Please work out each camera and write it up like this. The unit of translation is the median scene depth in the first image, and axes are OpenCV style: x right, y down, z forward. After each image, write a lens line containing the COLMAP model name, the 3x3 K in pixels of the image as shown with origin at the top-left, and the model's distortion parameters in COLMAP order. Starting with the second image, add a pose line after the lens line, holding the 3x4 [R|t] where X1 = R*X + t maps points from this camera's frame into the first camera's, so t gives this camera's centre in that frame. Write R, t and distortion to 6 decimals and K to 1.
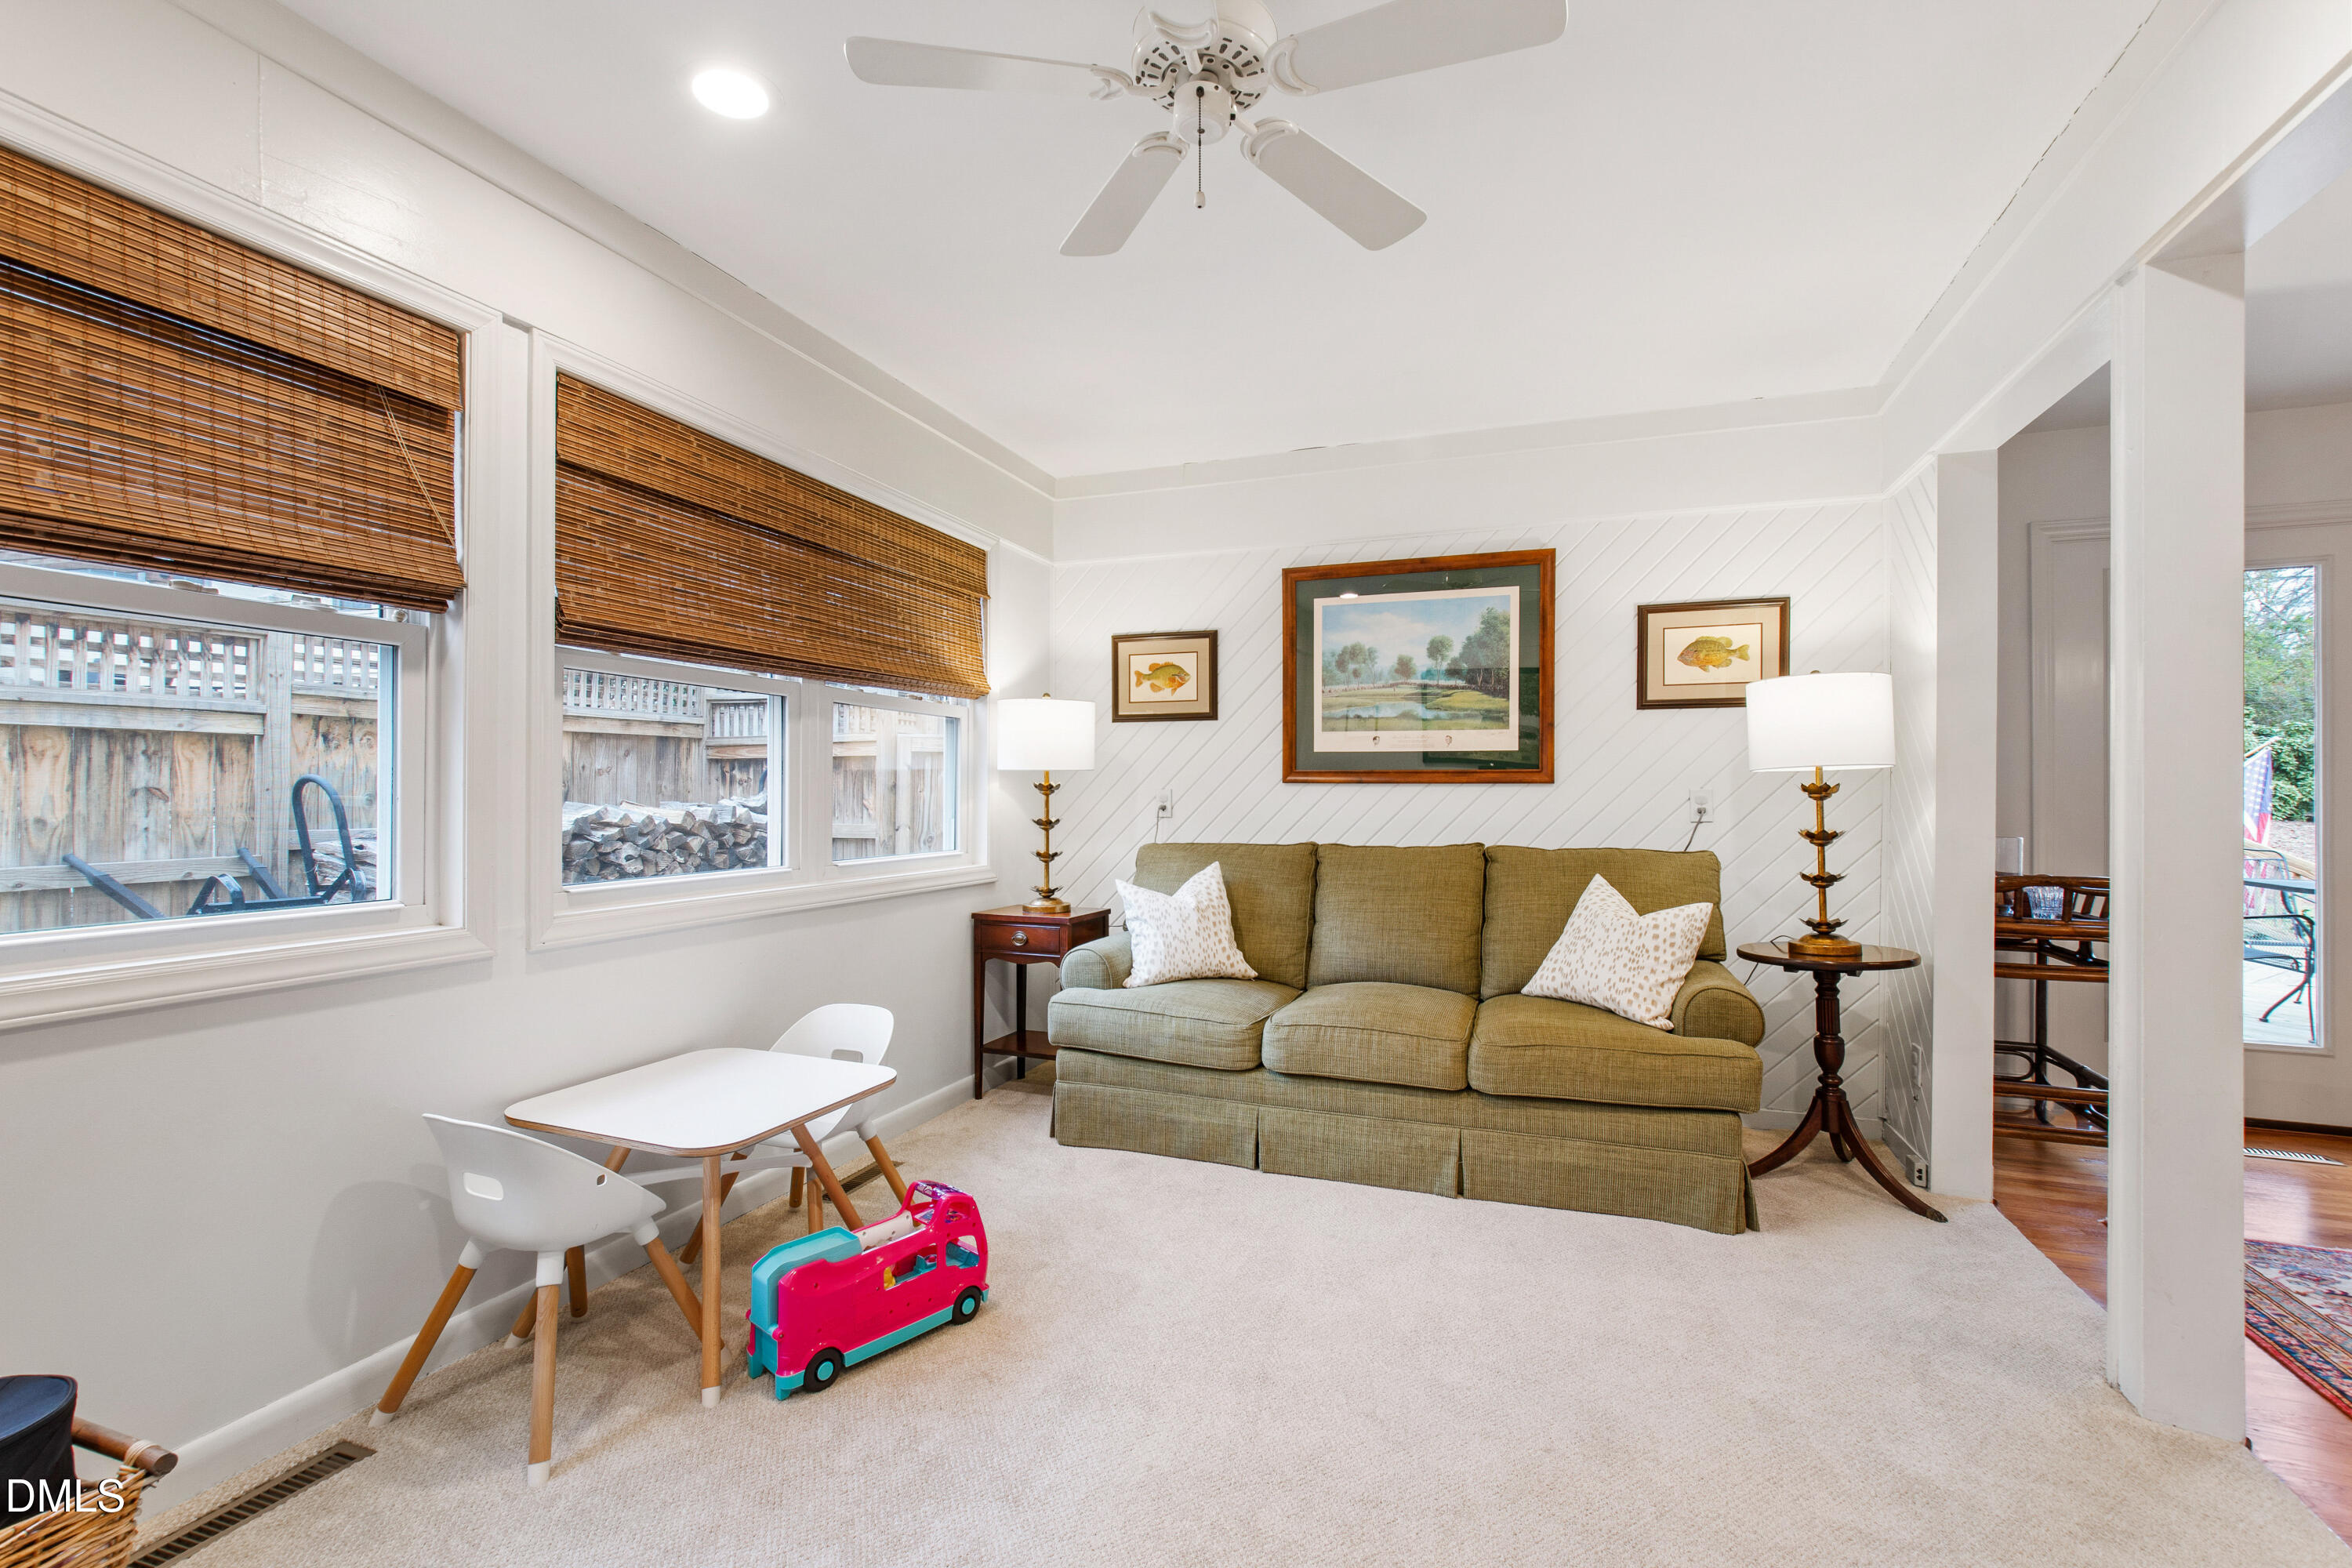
lens RADIAL K [[1034.8, 0, 1176.0], [0, 1034.8, 784.0], [0, 0, 1]] dist [0.002023, 0.000597]
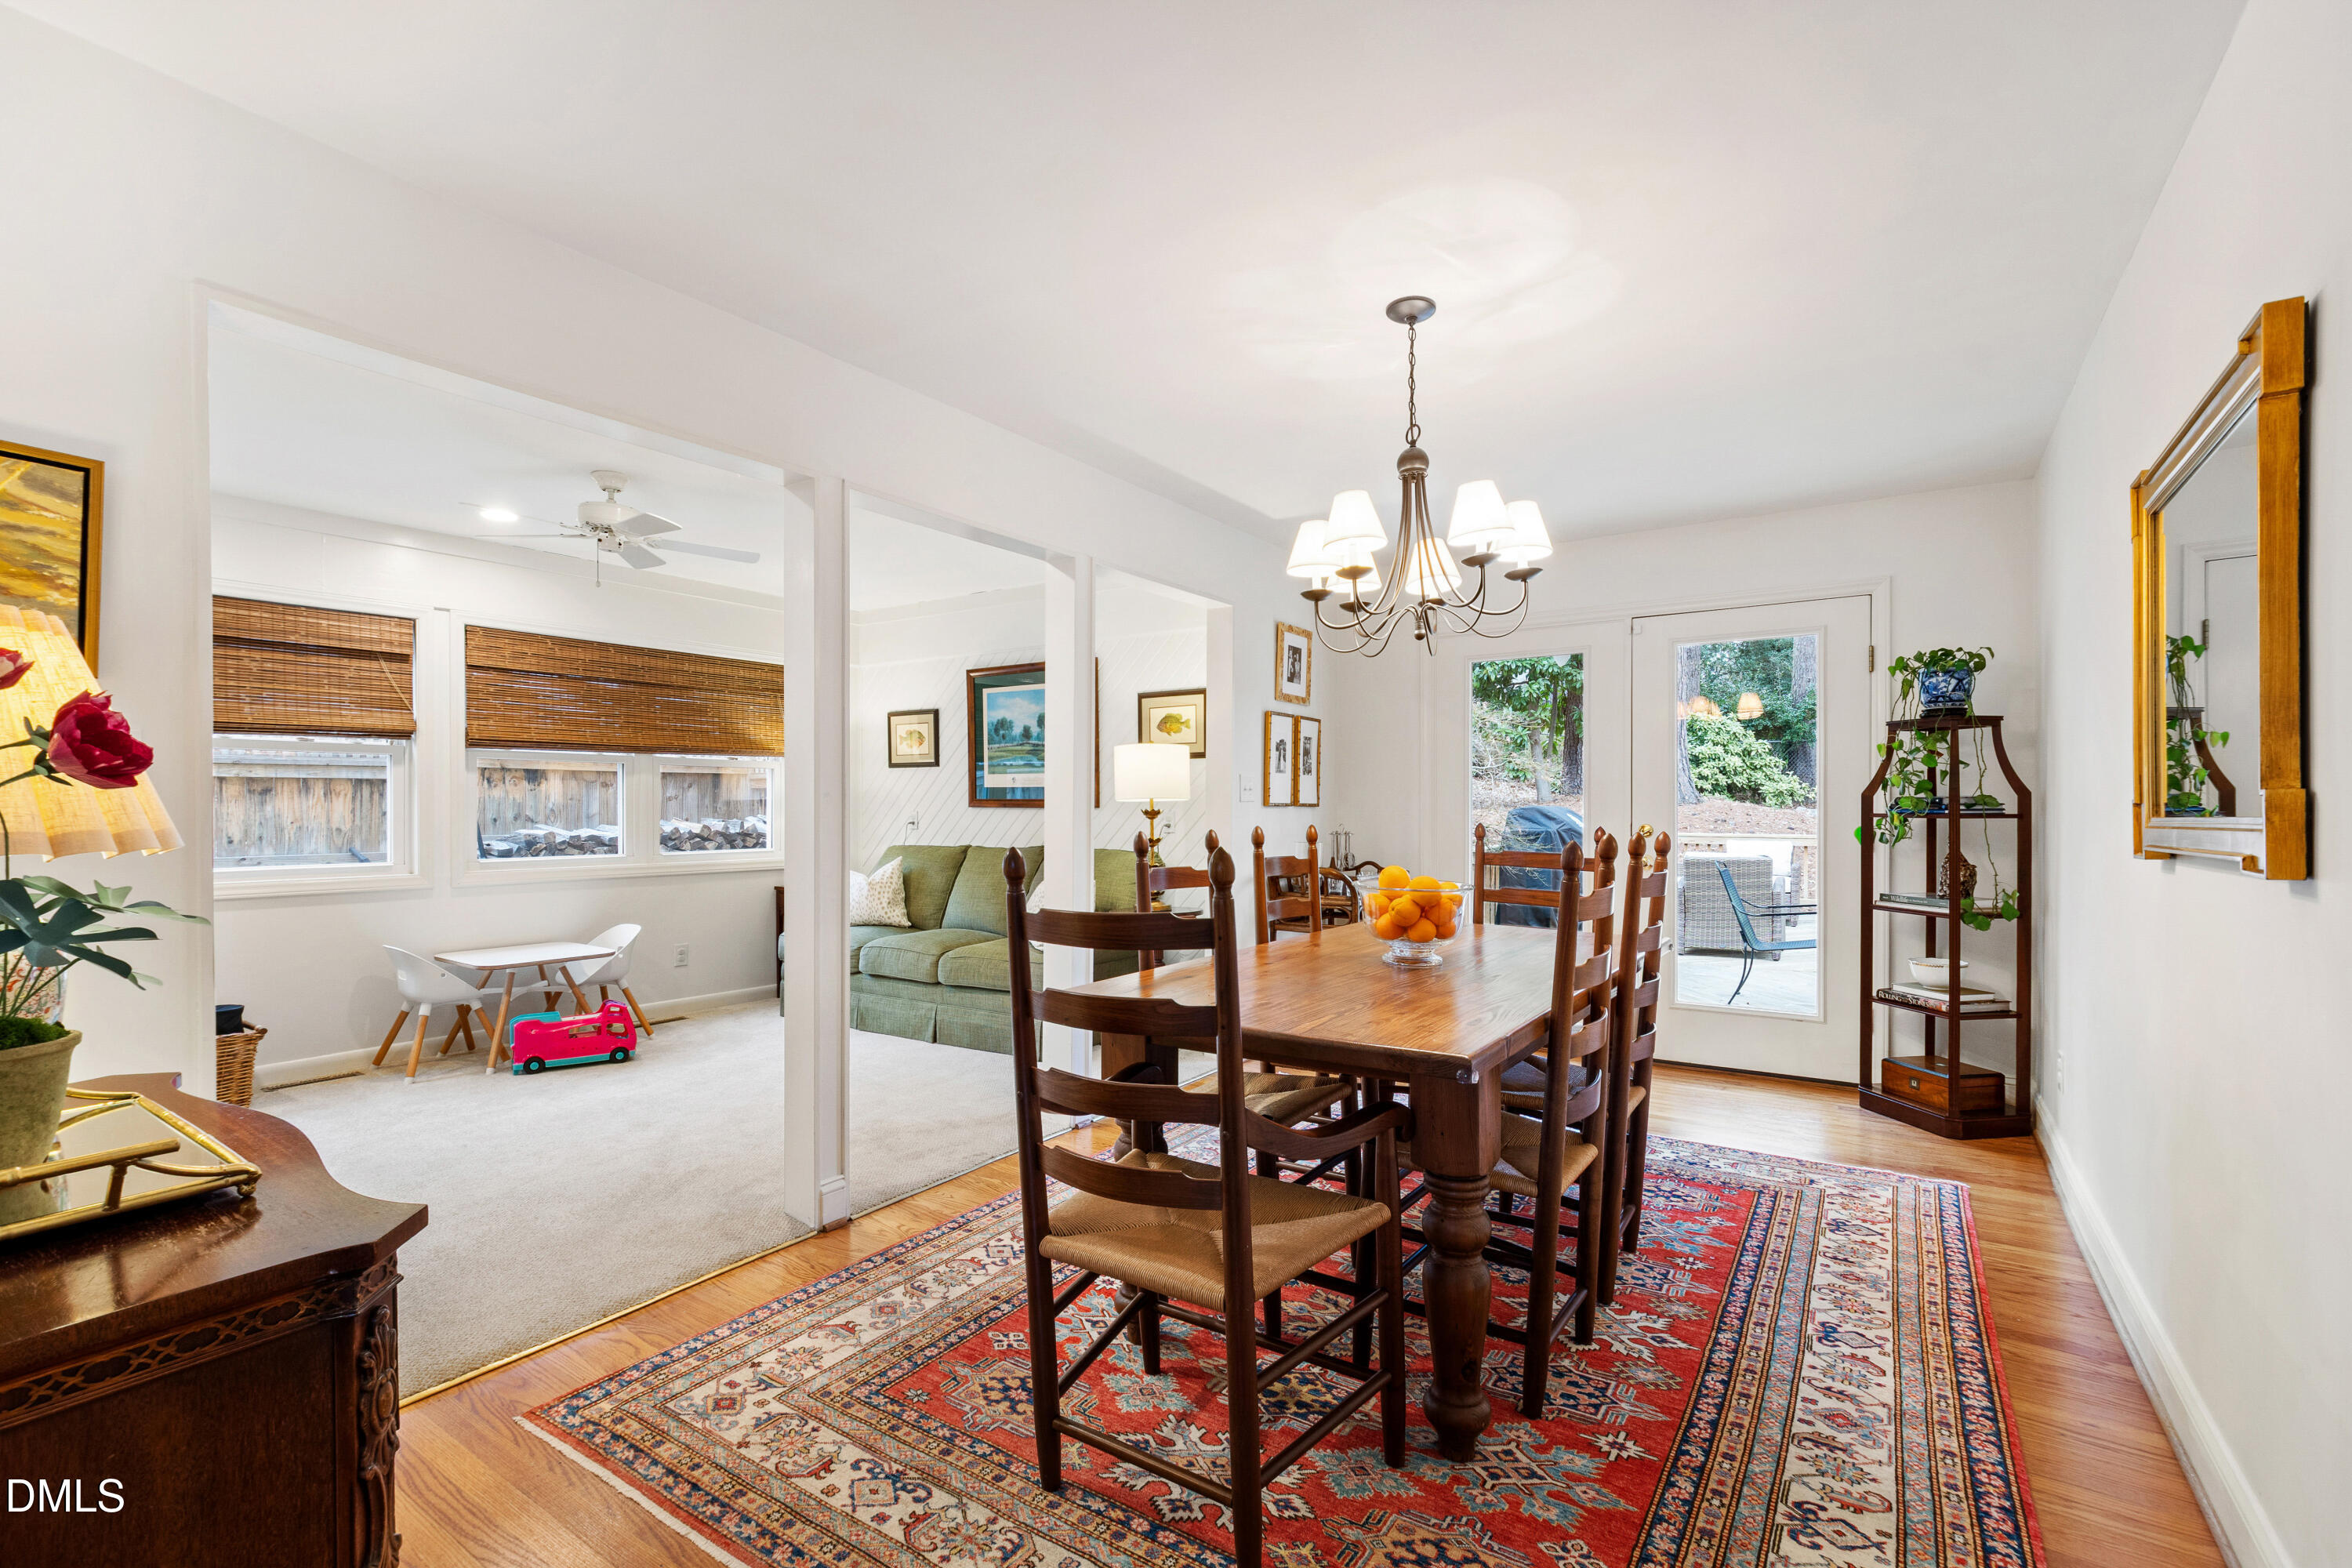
lens RADIAL K [[1032.1, 0, 1173.3], [0, 1032.1, 804.5], [0, 0, 1]] dist [-0.001098, -0.000872]
pose [[0.973120, -0.002759, -0.230282, 1.060493], [0.004248, 0.999973, 0.005972, -0.018373], [0.230259, -0.006789, 0.973106, -0.611695]]
